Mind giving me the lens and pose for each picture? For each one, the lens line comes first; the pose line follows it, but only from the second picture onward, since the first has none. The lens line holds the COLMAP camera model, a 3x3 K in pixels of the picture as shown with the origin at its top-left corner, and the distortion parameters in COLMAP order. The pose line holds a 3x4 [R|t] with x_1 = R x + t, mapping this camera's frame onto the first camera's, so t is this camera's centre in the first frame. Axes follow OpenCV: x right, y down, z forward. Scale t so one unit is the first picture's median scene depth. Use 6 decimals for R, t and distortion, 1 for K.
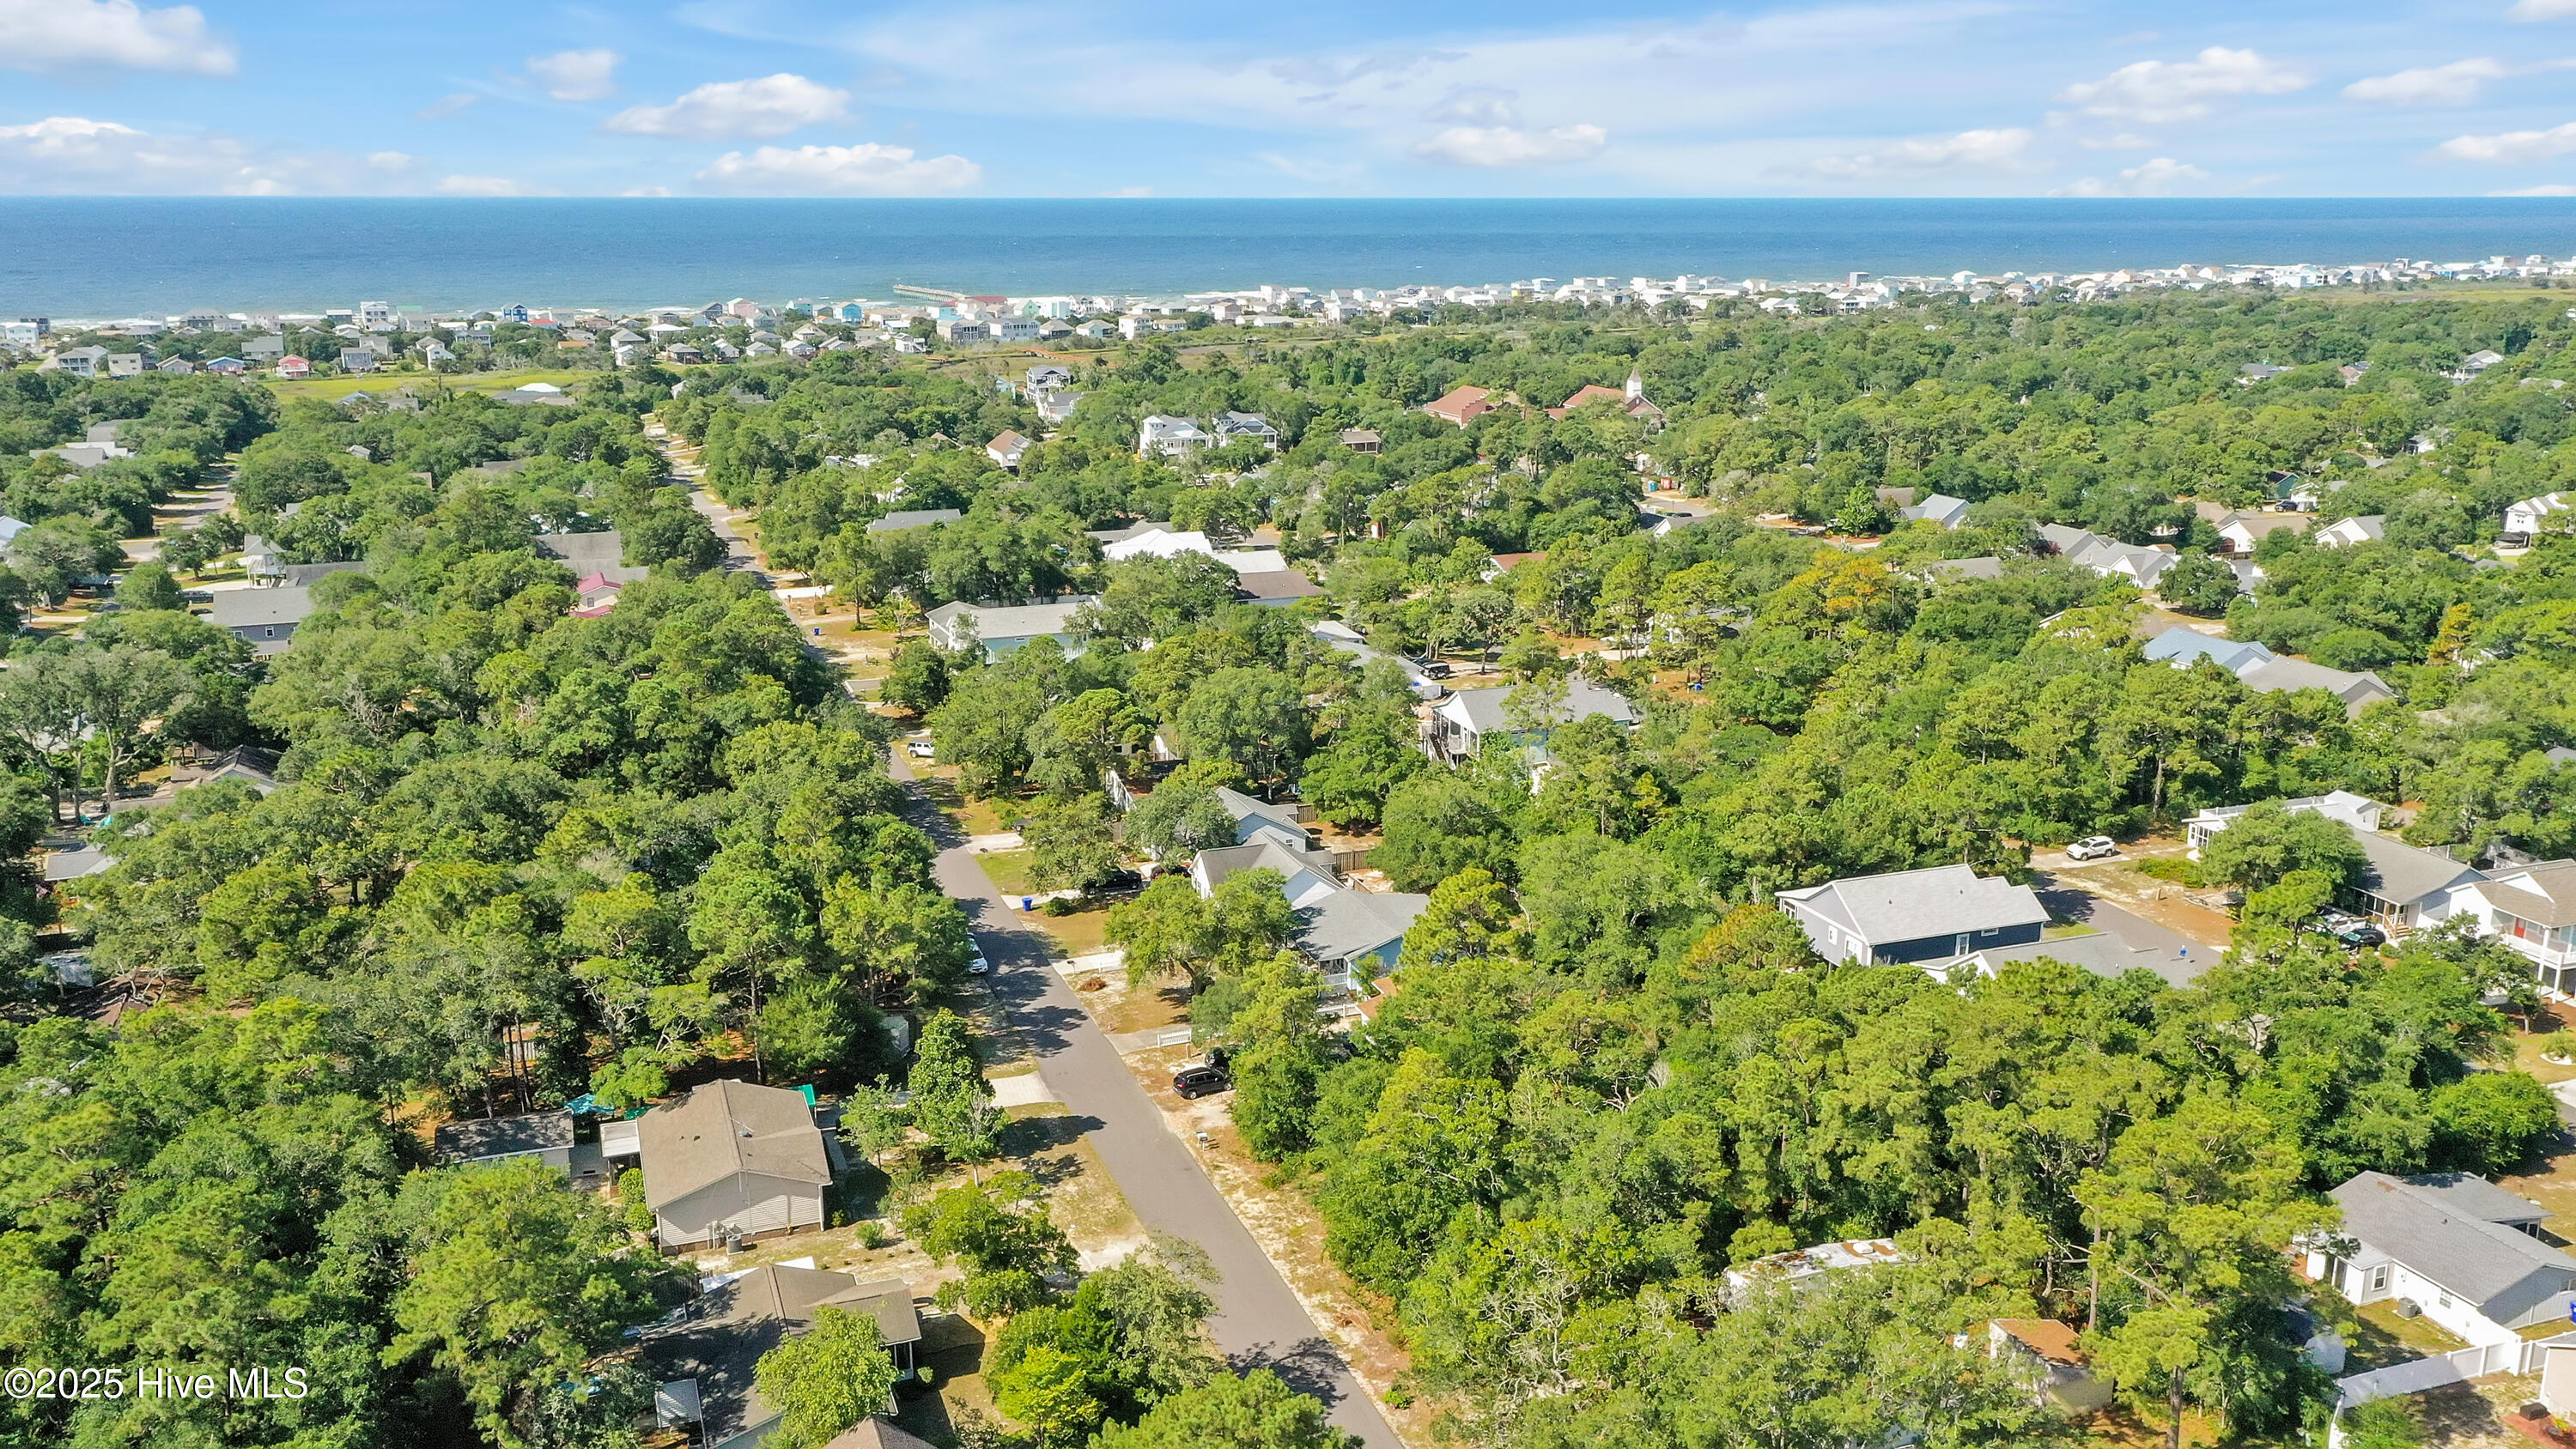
lens RADIAL K [[2072.8, 0, 1289.9], [0, 2072.8, 725.3], [0, 0, 1]] dist [0.012704, -0.006416]
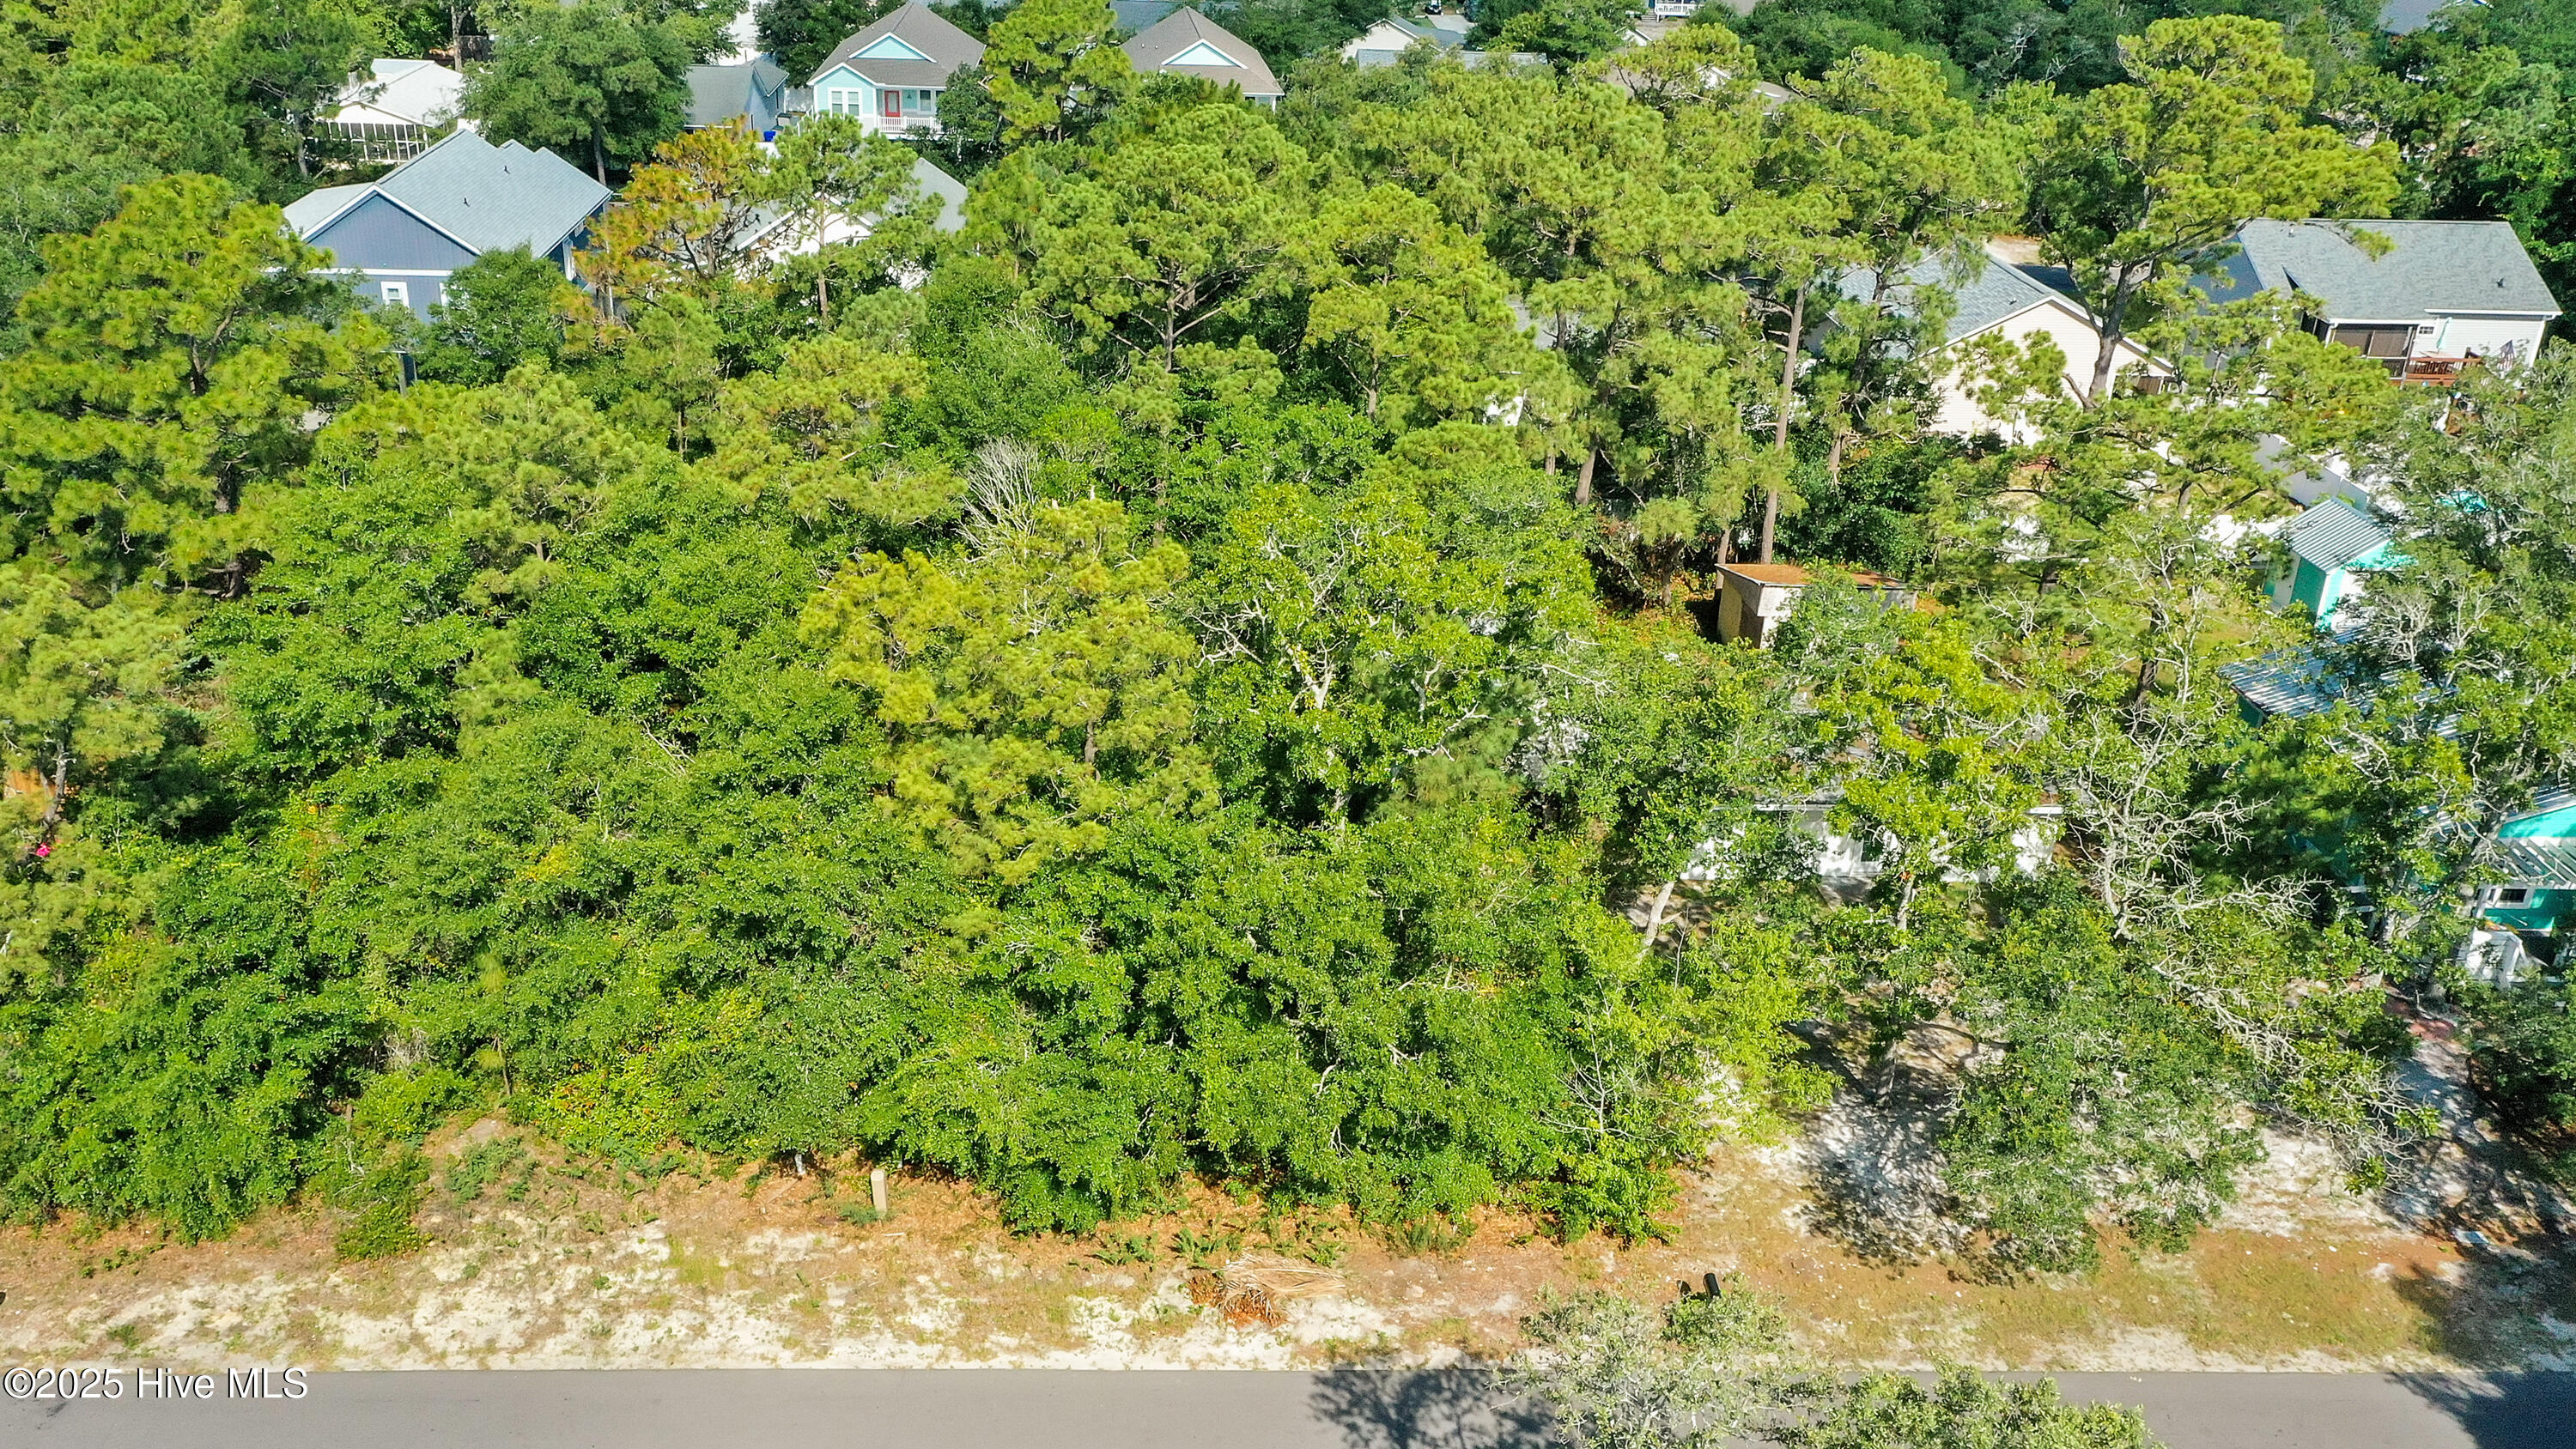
lens RADIAL K [[2221.4, 0, 1282.8], [0, 2221.4, 731.6], [0, 0, 1]] dist [0.012504, 0.012727]
pose [[0.306342, -0.395989, 0.865648, -0.140236], [0.201786, 0.915717, 0.347484, 0.041792], [-0.930288, 0.068227, 0.360428, 0.479369]]
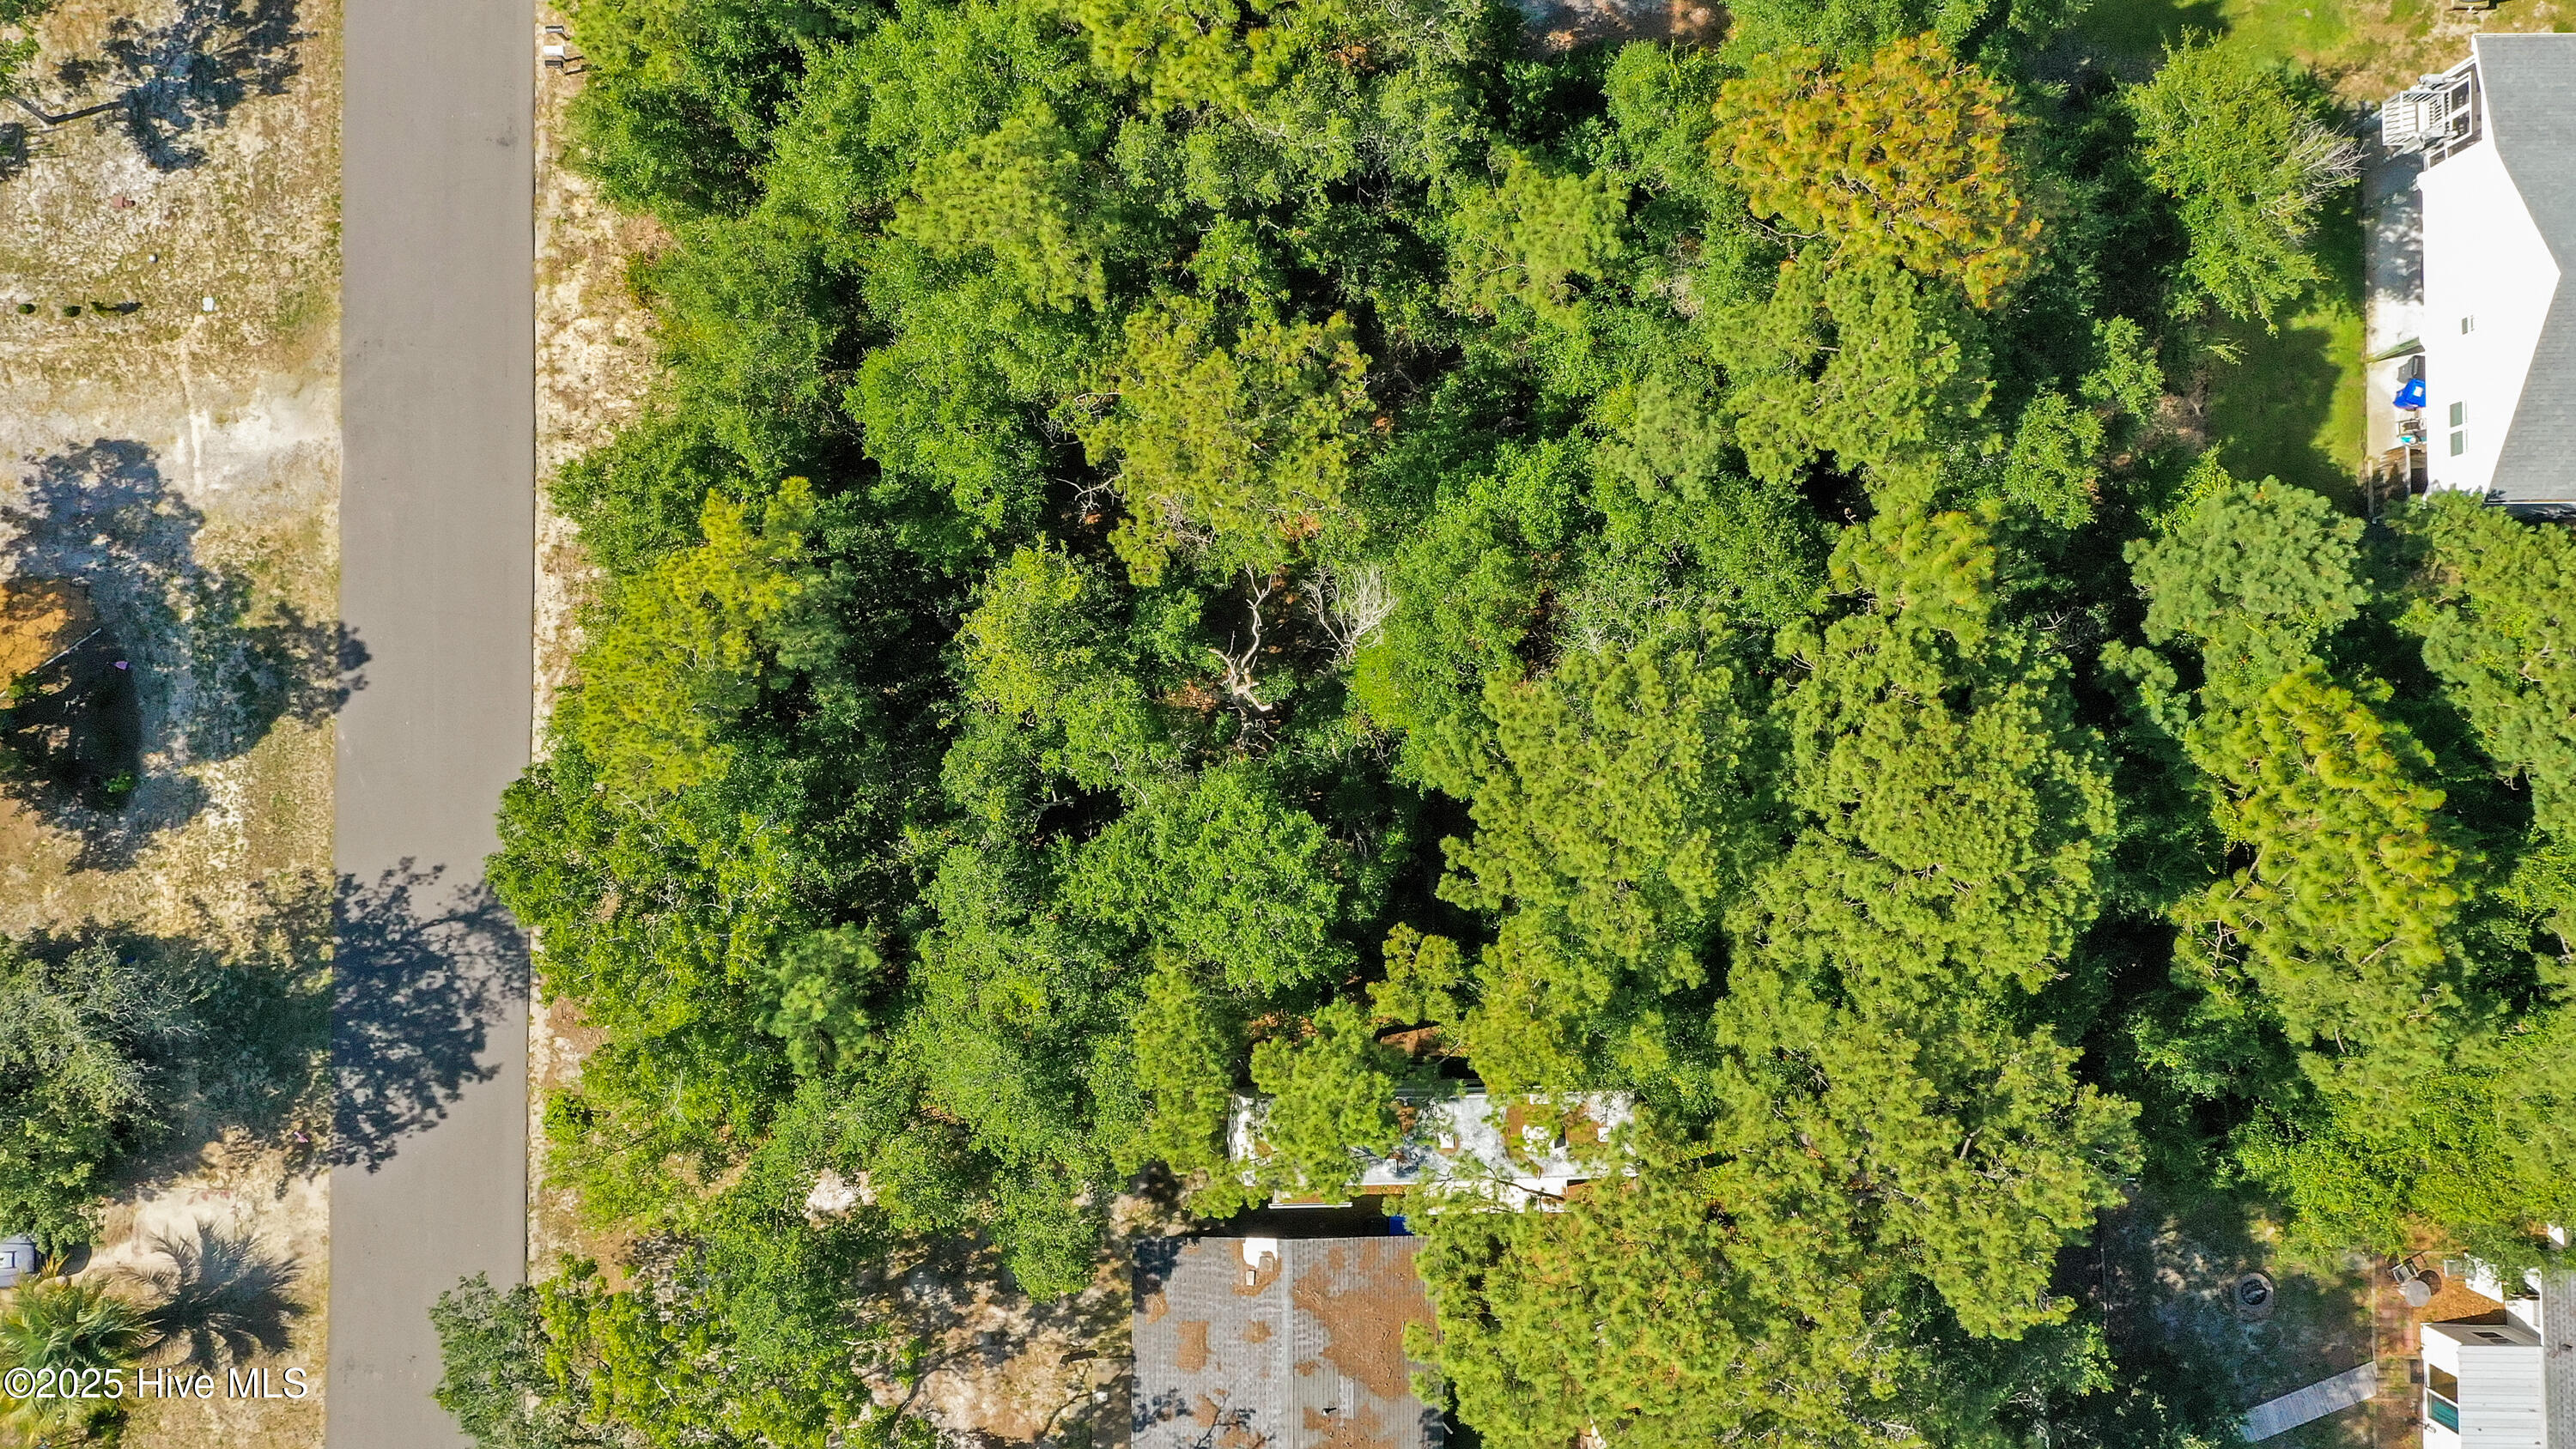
lens RADIAL K [[2072.8, 0, 1289.0], [0, 2072.8, 722.8], [0, 0, 1]] dist [0.012704, -0.006416]
pose [[0.937100, 0.348134, -0.025419, 0.107969], [-0.071302, 0.262197, 0.962377, -0.136331], [0.341701, -0.900031, 0.270527, 0.526574]]
